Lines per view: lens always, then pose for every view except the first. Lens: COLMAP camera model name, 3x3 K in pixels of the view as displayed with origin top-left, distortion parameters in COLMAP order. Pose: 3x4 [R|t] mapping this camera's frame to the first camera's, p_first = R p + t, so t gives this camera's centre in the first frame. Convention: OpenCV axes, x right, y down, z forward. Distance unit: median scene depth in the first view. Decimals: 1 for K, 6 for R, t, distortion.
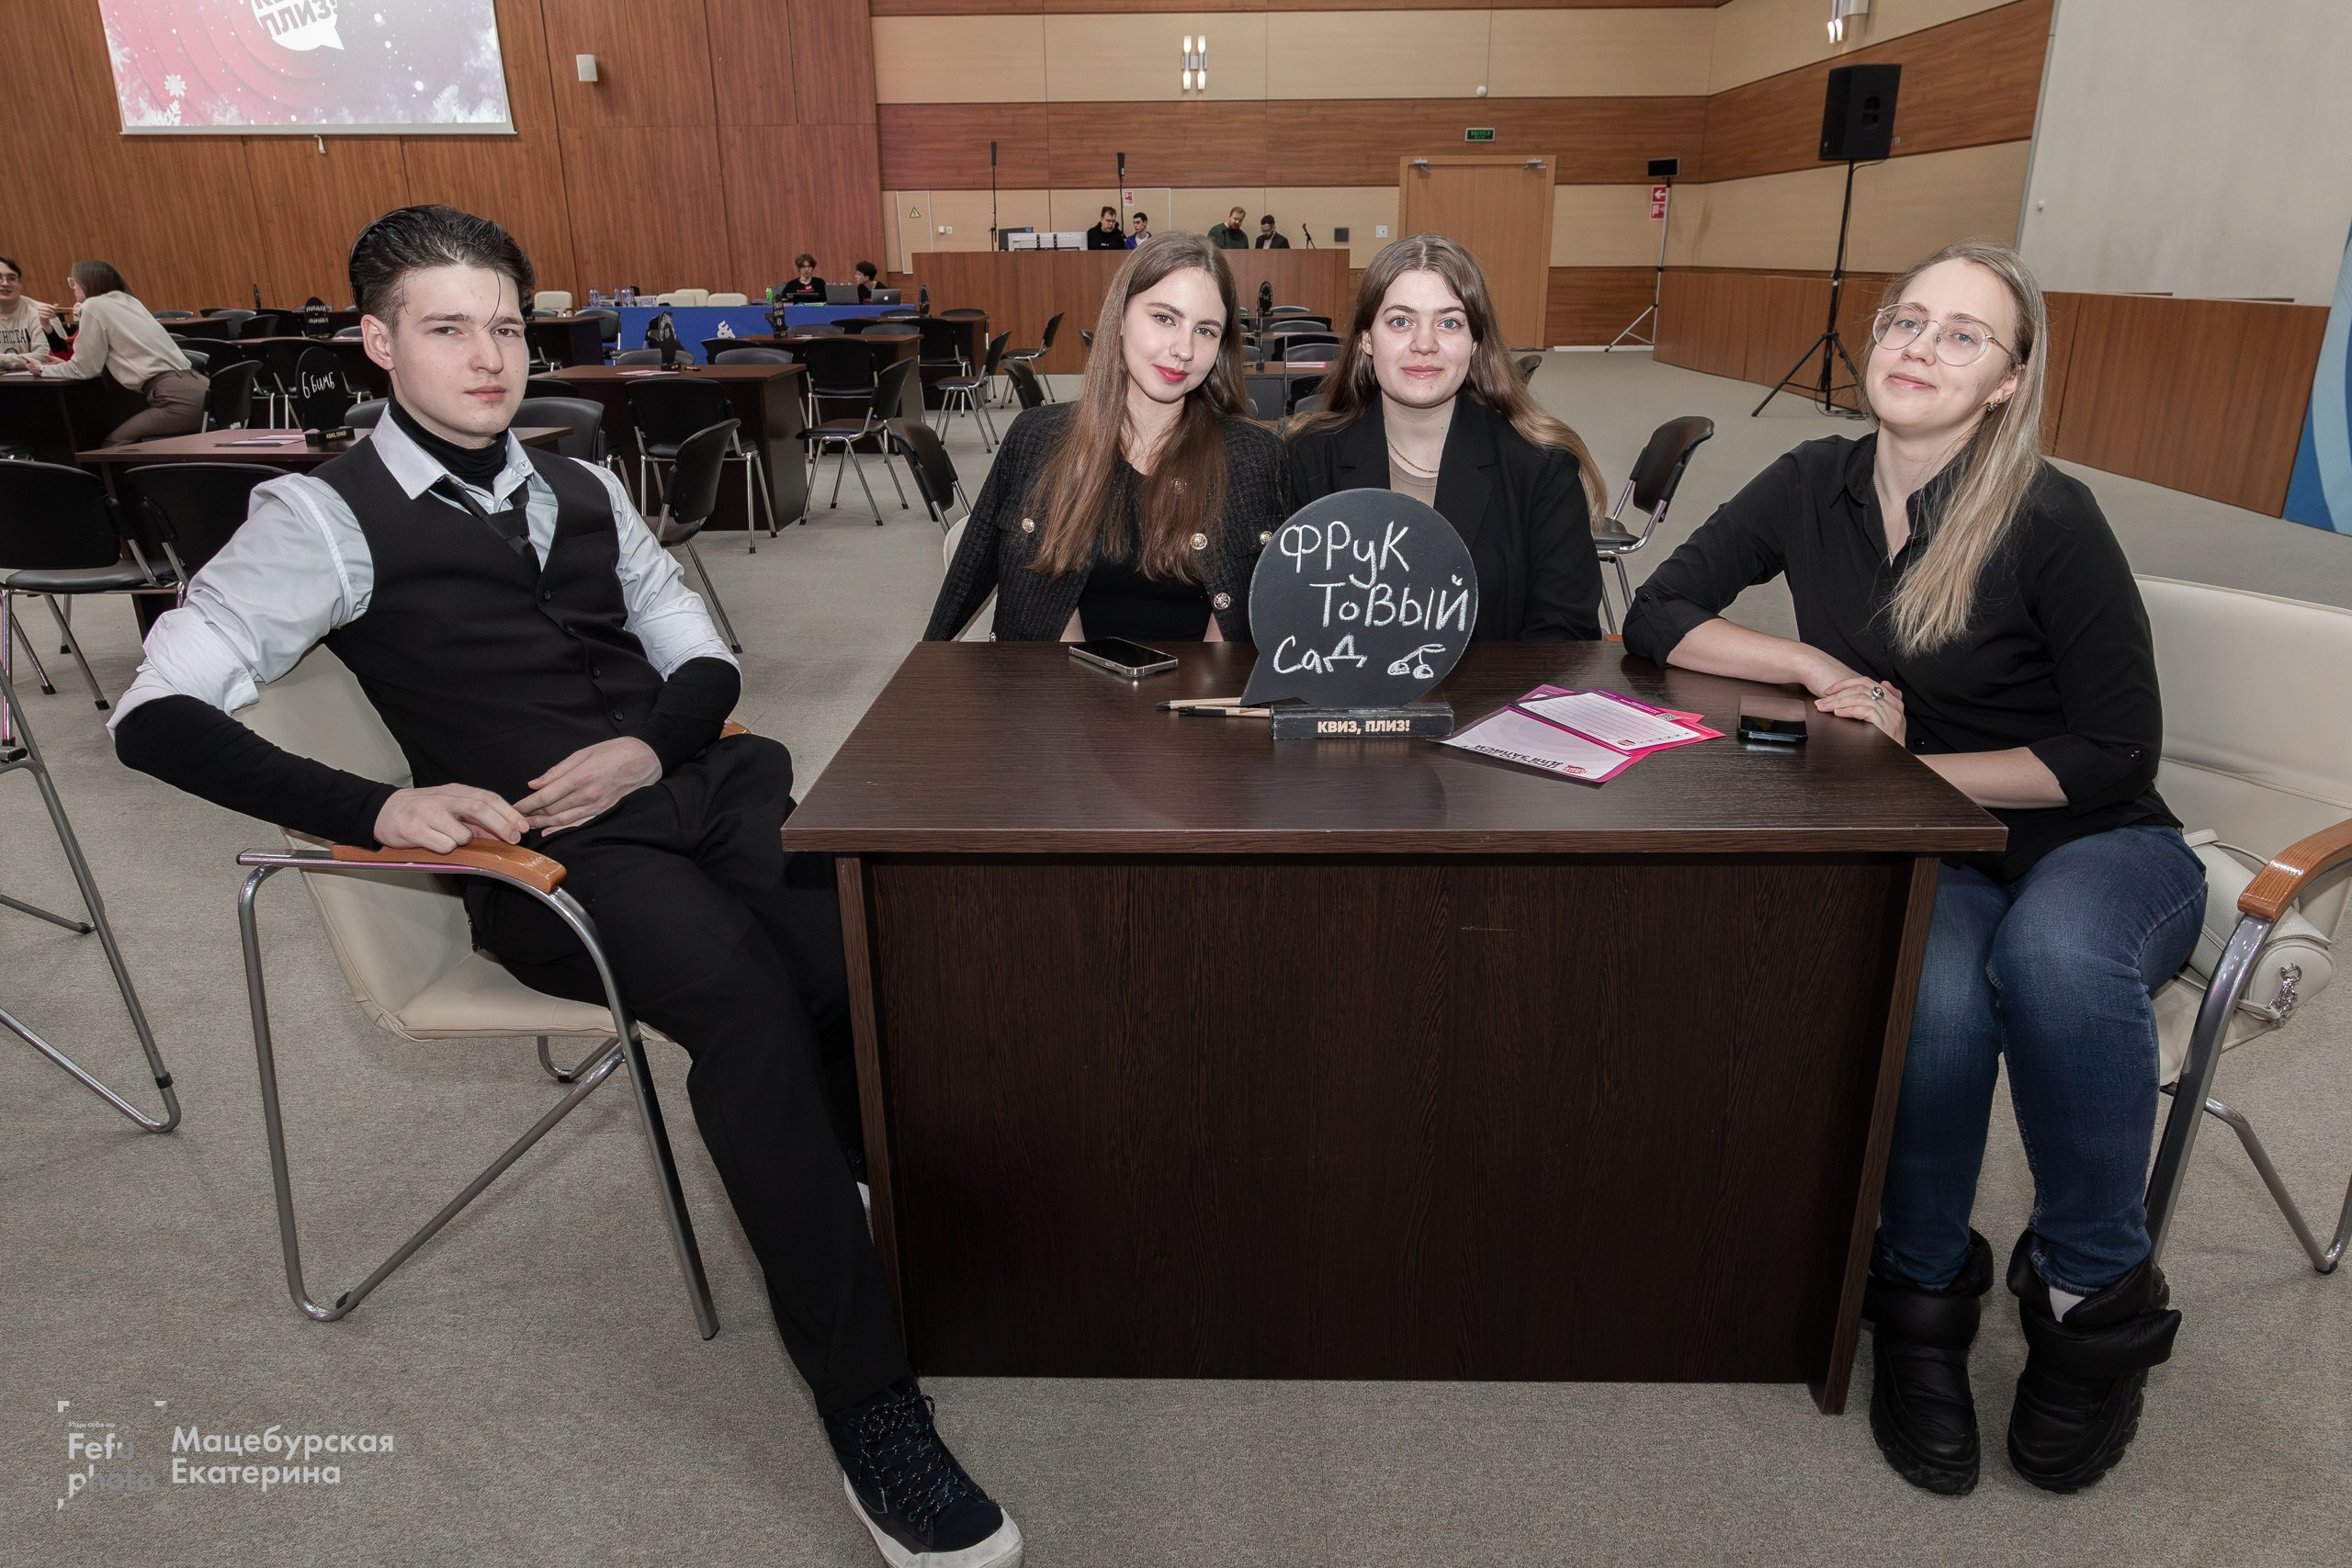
lens RADIAL K [[1542.1, 0, 1176.0], [0, 1542.1, 784.0], [0, 0, 1]] dist [0.001604, 0.003011]
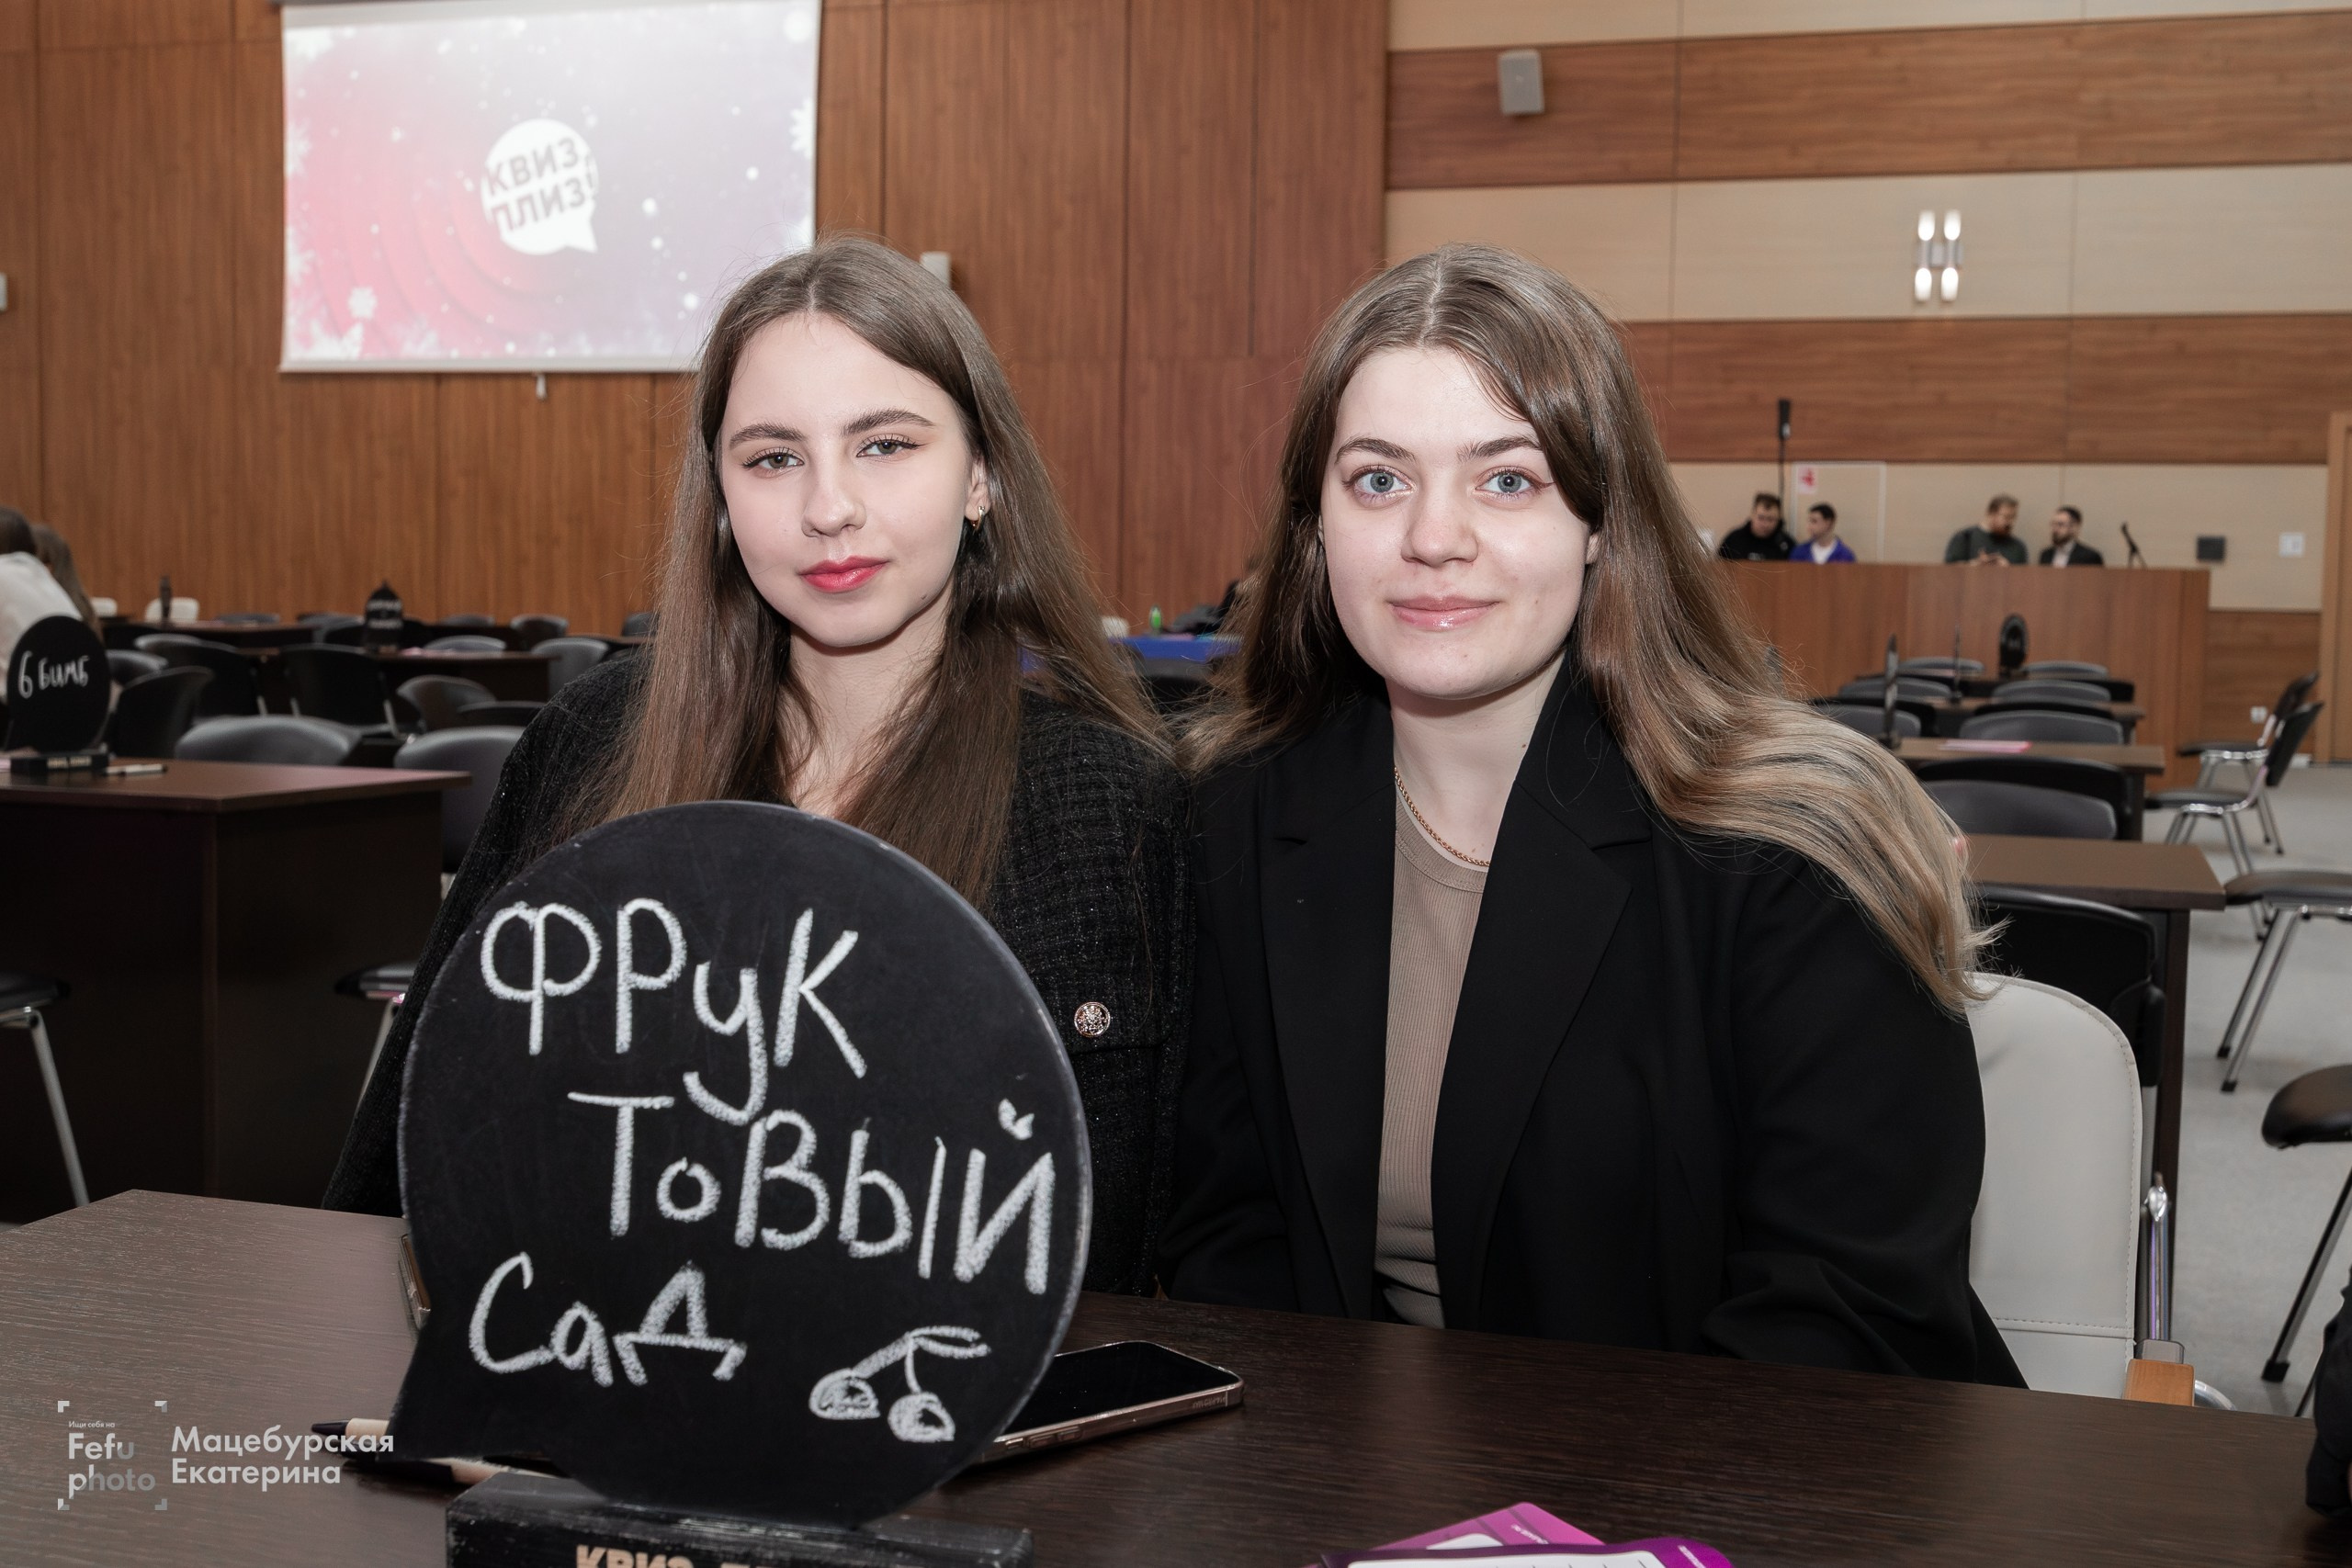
lens RADIAL K [[2710.0, 0, 1176.0], [0, 2710.0, 784.0], [0, 0, 1]] dist [0.000474, 0.011628]
pose [[0.955740, 0.046793, -0.290468, 0.283555], [-0.120580, 0.962845, -0.241640, -0.056095], [0.268369, 0.265970, 0.925872, 0.394916]]
